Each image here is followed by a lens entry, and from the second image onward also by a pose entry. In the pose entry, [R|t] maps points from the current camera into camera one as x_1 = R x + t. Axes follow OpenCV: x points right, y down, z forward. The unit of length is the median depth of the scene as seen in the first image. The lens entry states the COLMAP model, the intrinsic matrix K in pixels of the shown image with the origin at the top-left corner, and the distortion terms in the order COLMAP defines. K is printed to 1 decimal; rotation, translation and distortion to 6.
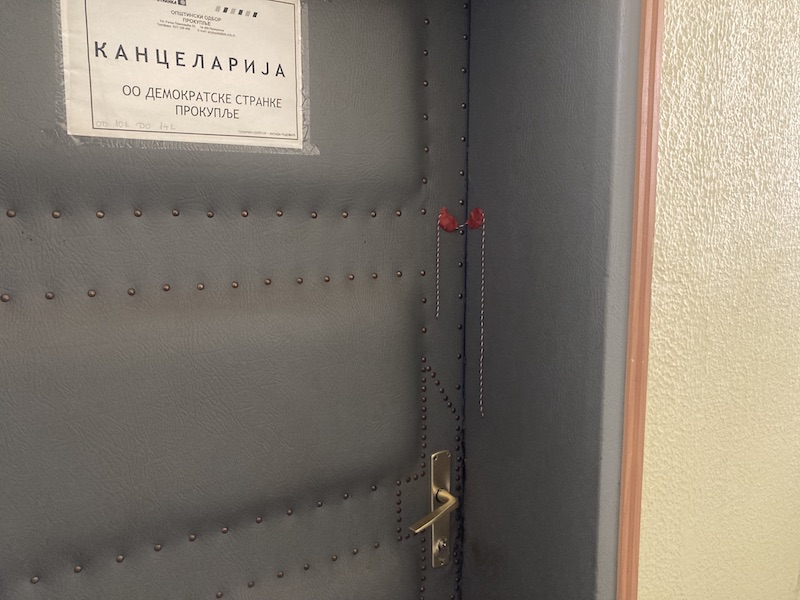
lens RADIAL K [[649.8, 0, 399.5], [0, 649.8, 301.2], [0, 0, 1]] dist [0.028311, -0.011711]
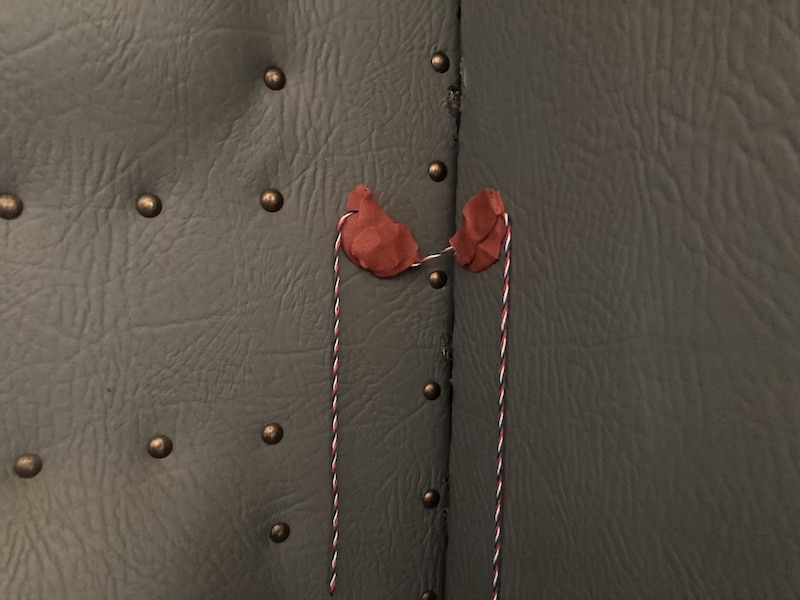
lens RADIAL K [[649.8, 0, 400.1], [0, 649.8, 297.6], [0, 0, 1]] dist [0.028311, -0.011711]
pose [[0.992120, 0.034351, -0.120492, 0.115960], [-0.035576, 0.999335, -0.008029, -0.096806], [0.120136, 0.012253, 0.992682, 0.732028]]
